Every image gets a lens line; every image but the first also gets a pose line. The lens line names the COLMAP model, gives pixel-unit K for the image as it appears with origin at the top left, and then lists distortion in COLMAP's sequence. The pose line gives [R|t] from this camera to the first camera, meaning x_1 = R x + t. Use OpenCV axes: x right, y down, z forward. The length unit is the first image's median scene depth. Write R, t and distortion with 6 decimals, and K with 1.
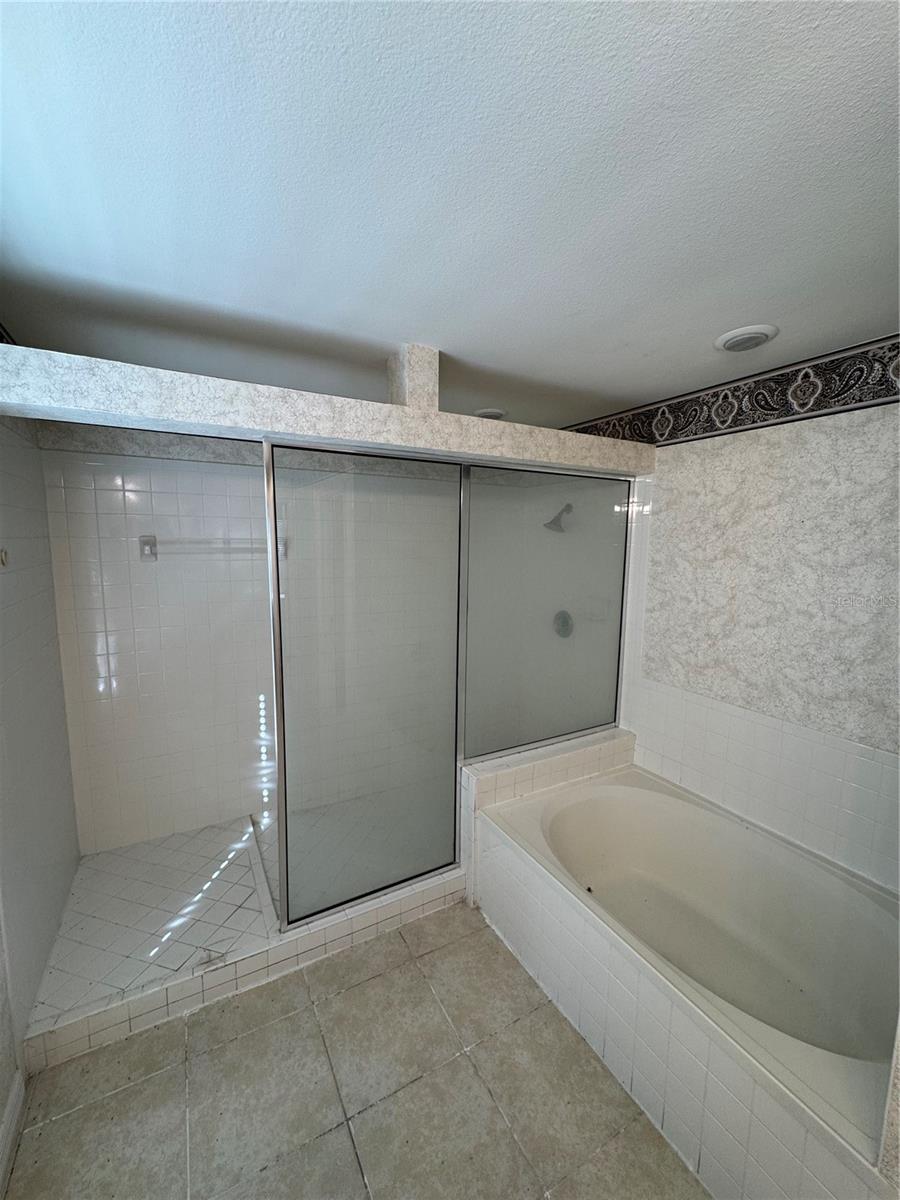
lens RADIAL K [[480.0, 0, 447.9], [0, 480.0, 601.6], [0, 0, 1]] dist [-0.001274, -0.000083]
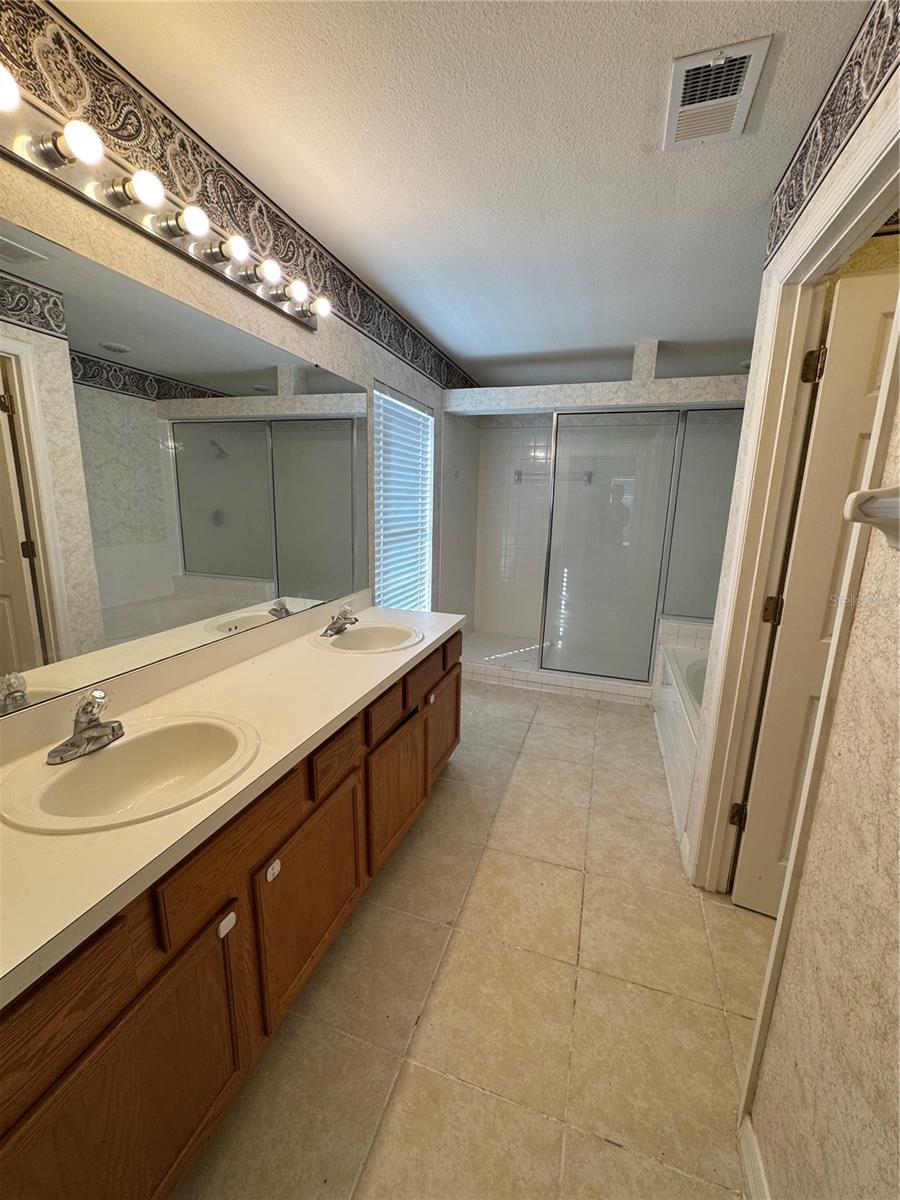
lens RADIAL K [[480.0, 0, 449.9], [0, 480.0, 601.5], [0, 0, 1]] dist [-0.001274, -0.000083]
pose [[0.665434, 0.150454, -0.731137, 0.805077], [-0.126122, 0.988056, 0.088535, 0.290809], [0.735724, 0.033298, 0.676462, -0.589362]]
